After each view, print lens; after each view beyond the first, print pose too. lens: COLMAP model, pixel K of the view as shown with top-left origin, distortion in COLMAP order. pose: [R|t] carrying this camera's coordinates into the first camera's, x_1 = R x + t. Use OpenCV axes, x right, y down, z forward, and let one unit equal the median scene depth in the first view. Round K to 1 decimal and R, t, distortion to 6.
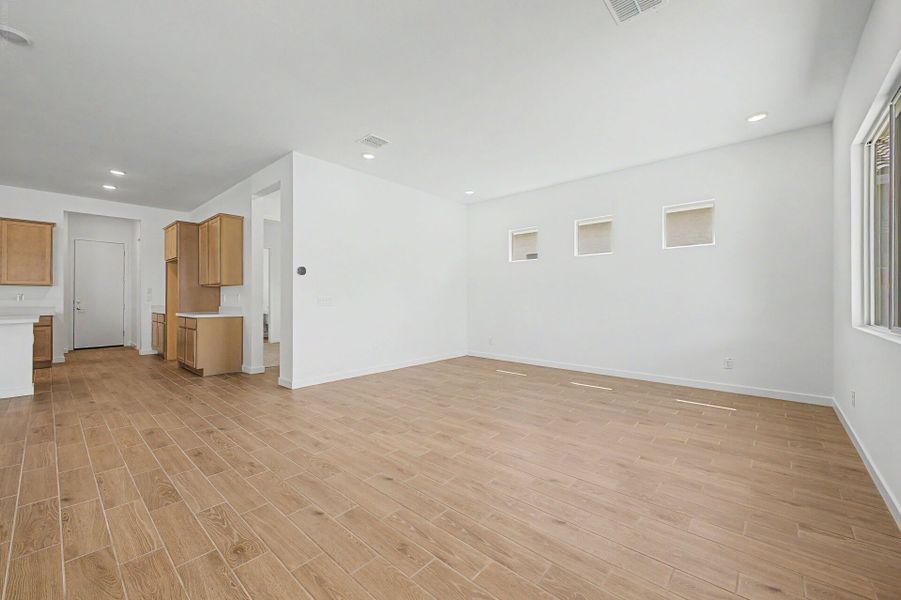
lens RADIAL K [[354.6, 0, 451.3], [0, 354.6, 297.1], [0, 0, 1]] dist [0.007749, 0.000012]
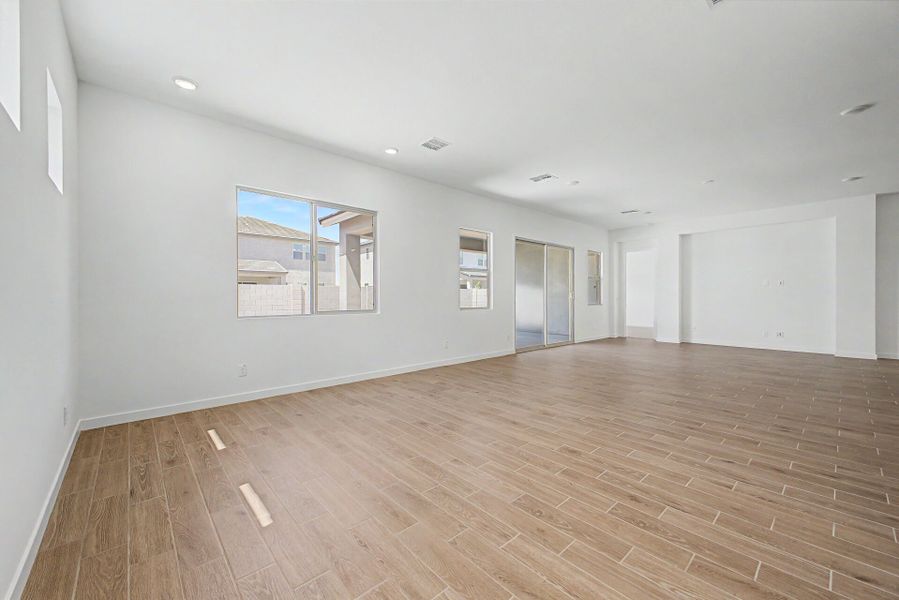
lens RADIAL K [[353.8, 0, 450.3], [0, 353.8, 297.1], [0, 0, 1]] dist [0.007749, 0.000012]
pose [[-0.994027, 0.001796, 0.109123, 0.157343], [0.001315, 0.999989, -0.004480, 0.007164], [-0.109130, -0.004310, -0.994018, 2.014897]]
